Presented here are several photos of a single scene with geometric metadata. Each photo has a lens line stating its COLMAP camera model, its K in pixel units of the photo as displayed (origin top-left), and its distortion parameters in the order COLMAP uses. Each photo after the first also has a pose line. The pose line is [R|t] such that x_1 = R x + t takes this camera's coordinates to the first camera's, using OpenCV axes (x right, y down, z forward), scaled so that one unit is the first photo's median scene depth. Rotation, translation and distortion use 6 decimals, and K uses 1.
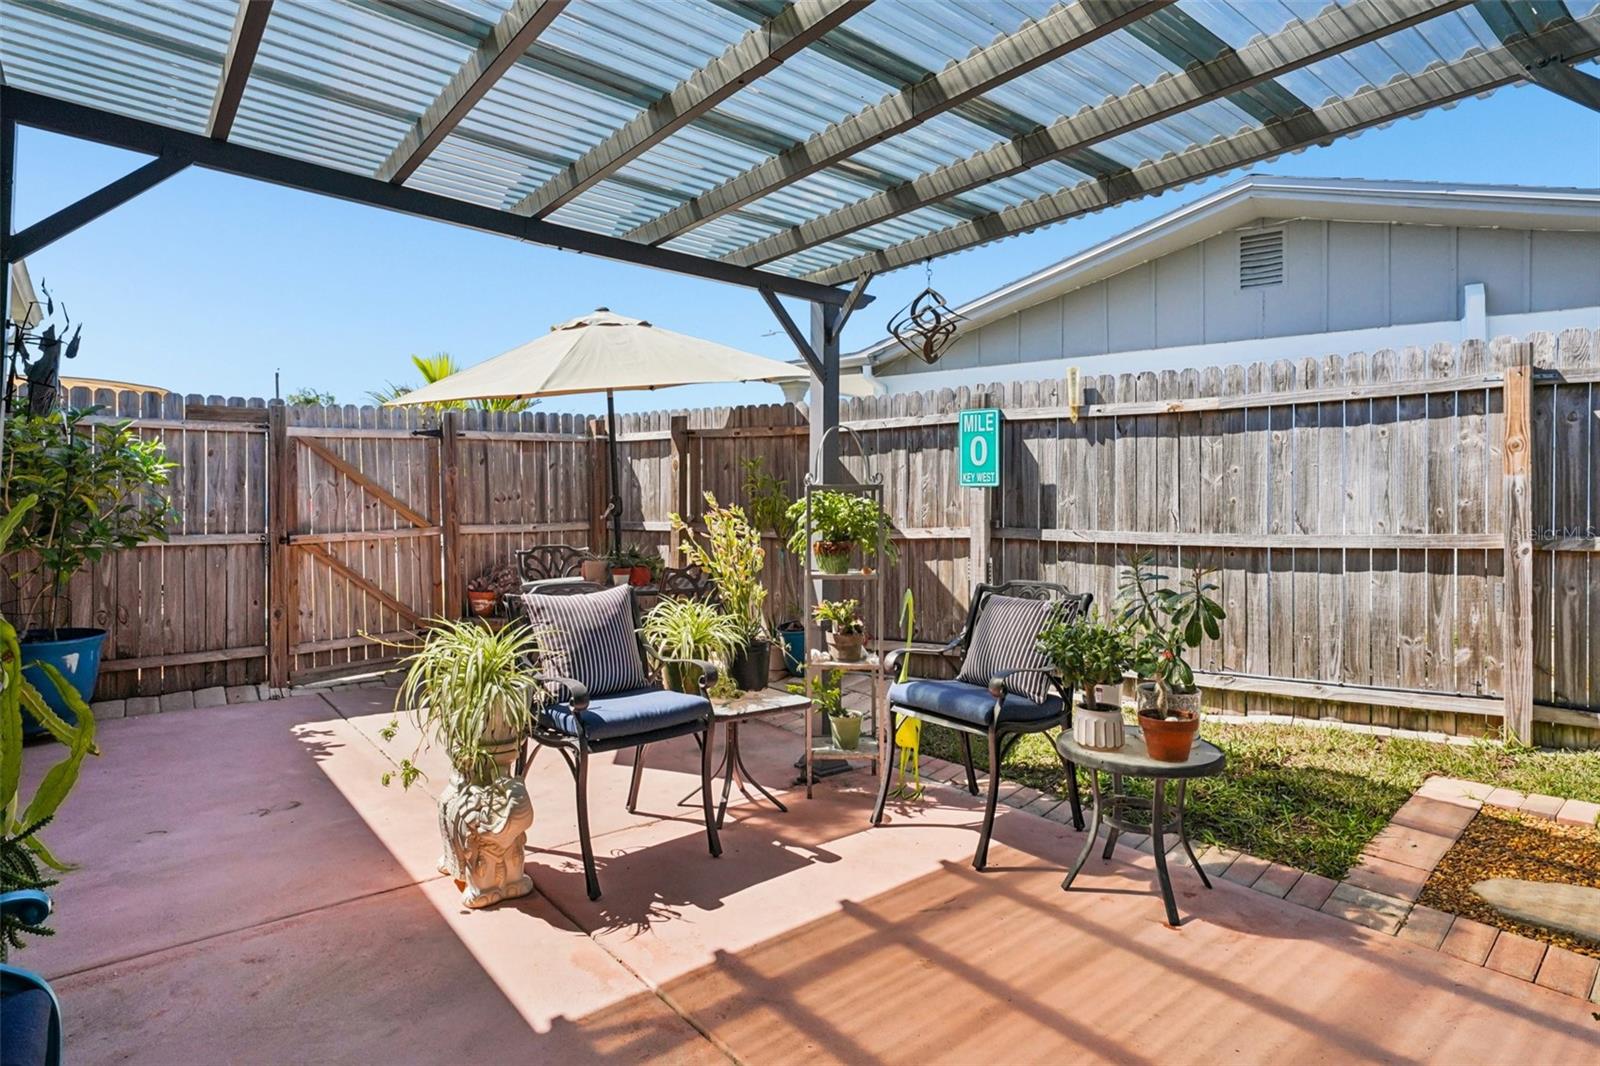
lens RADIAL K [[850.8, 0, 803.9], [0, 850.8, 505.9], [0, 0, 1]] dist [0.002790, 0.000124]
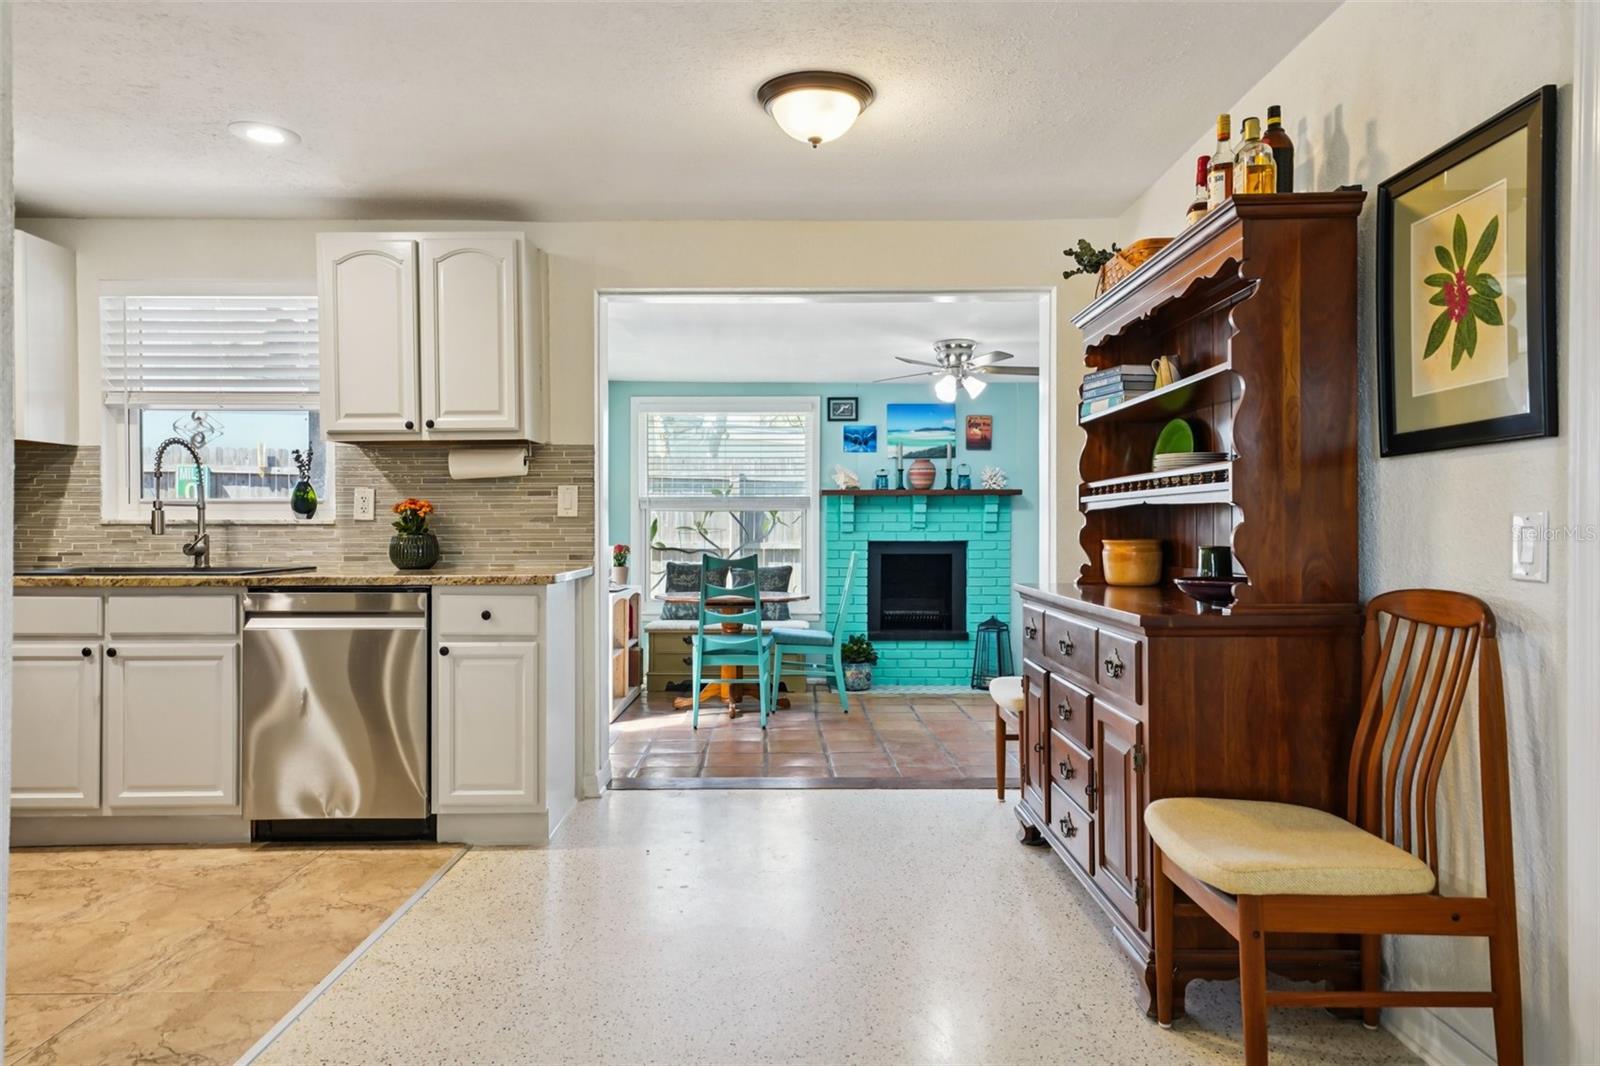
lens RADIAL K [[1041.9, 0, 795.3], [0, 1041.9, 533.3], [0, 0, 1]] dist [0.021897, 0.001119]
pose [[0.636875, -0.002298, 0.770964, -0.532791], [0.007548, 0.999966, -0.003256, 0.020123], [-0.770930, 0.007893, 0.636871, -0.971231]]
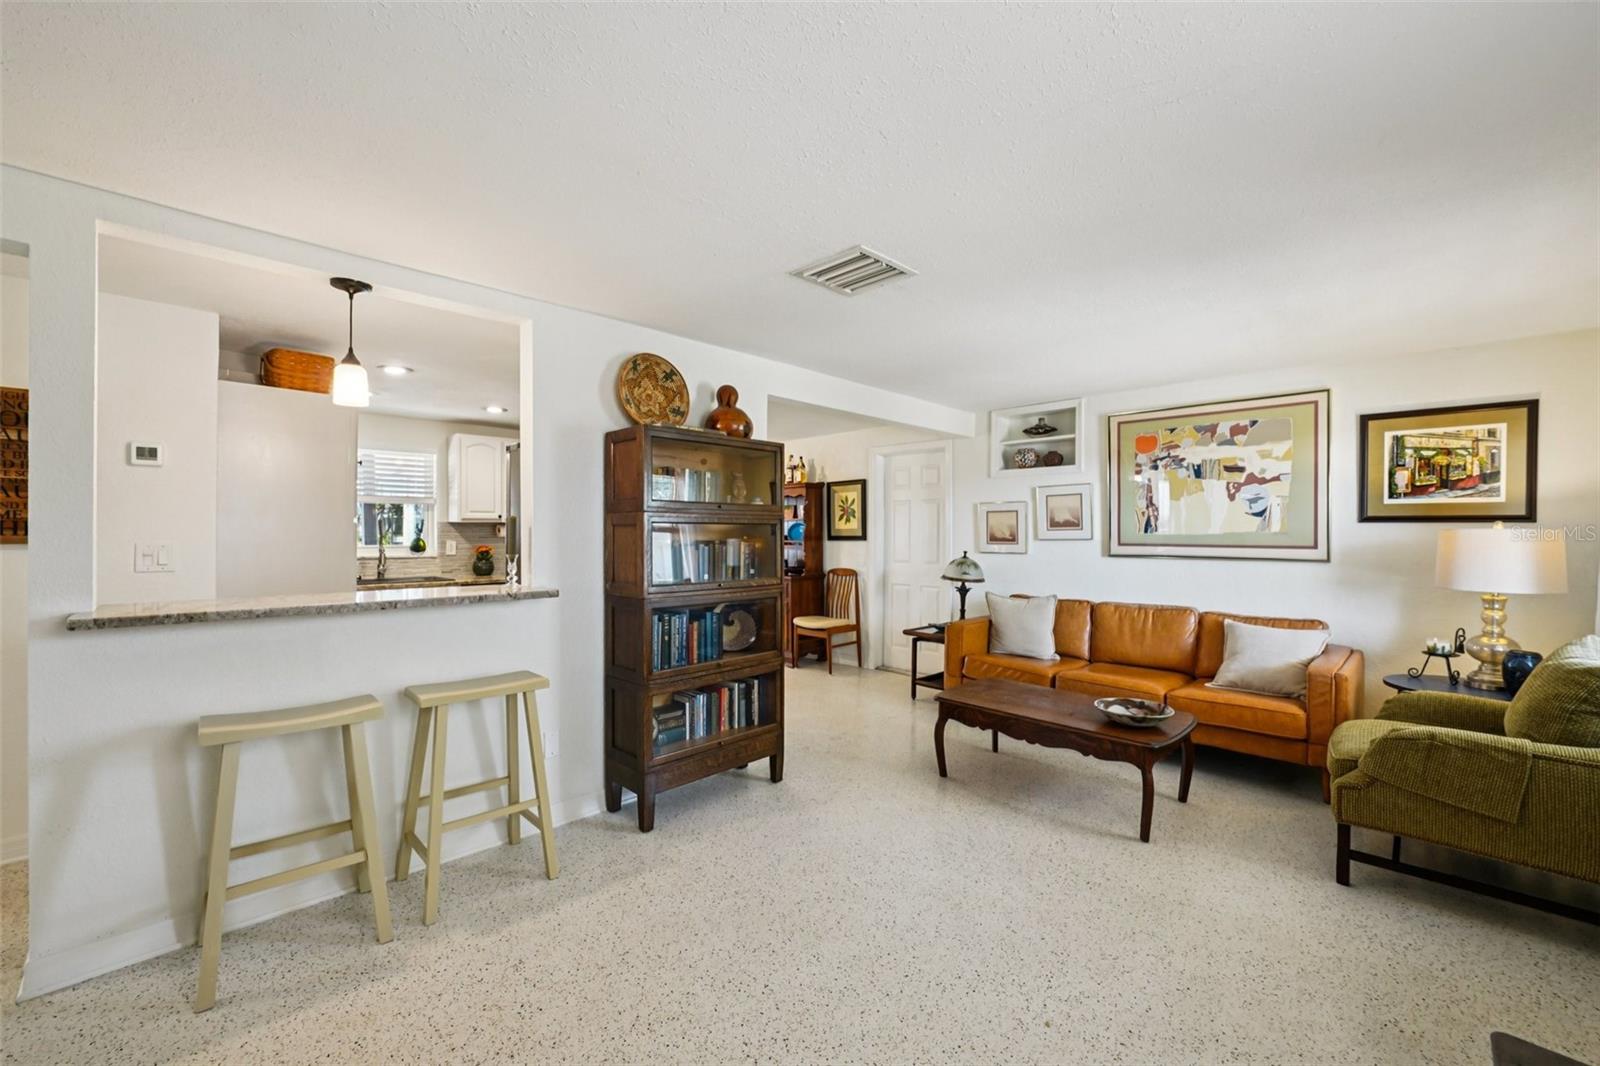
lens RADIAL K [[656.7, 0, 807.7], [0, 656.7, 531.4], [0, 0, 1]] dist [-0.007640, 0.000387]
pose [[-0.092122, 0.007231, 0.995721, -1.348238], [0.011714, 0.999912, -0.006177, -0.022755], [-0.995679, 0.011095, -0.092199, -0.713191]]
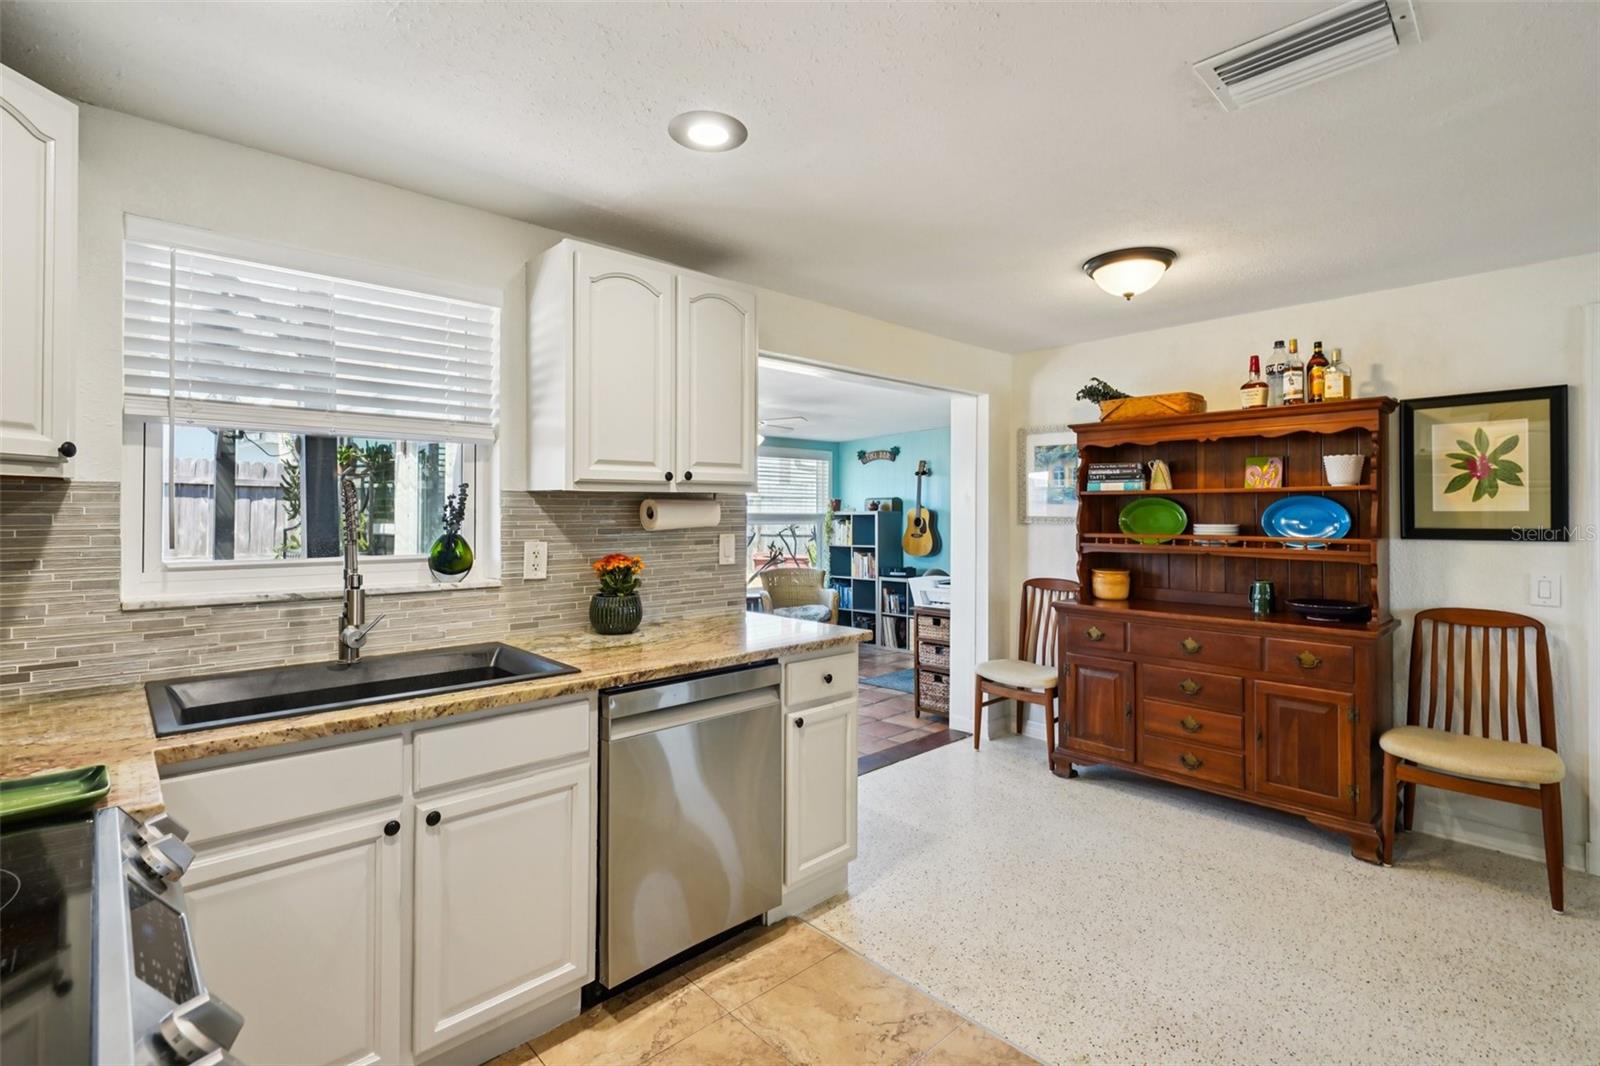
lens RADIAL K [[740.3, 0, 796.5], [0, 740.3, 509.2], [0, 0, 1]] dist [-0.003341, 0.001480]
pose [[-0.060066, 0.007993, 0.998162, -0.616065], [0.008172, 0.999938, -0.007515, -0.037109], [-0.998161, 0.007706, -0.060127, -0.325764]]
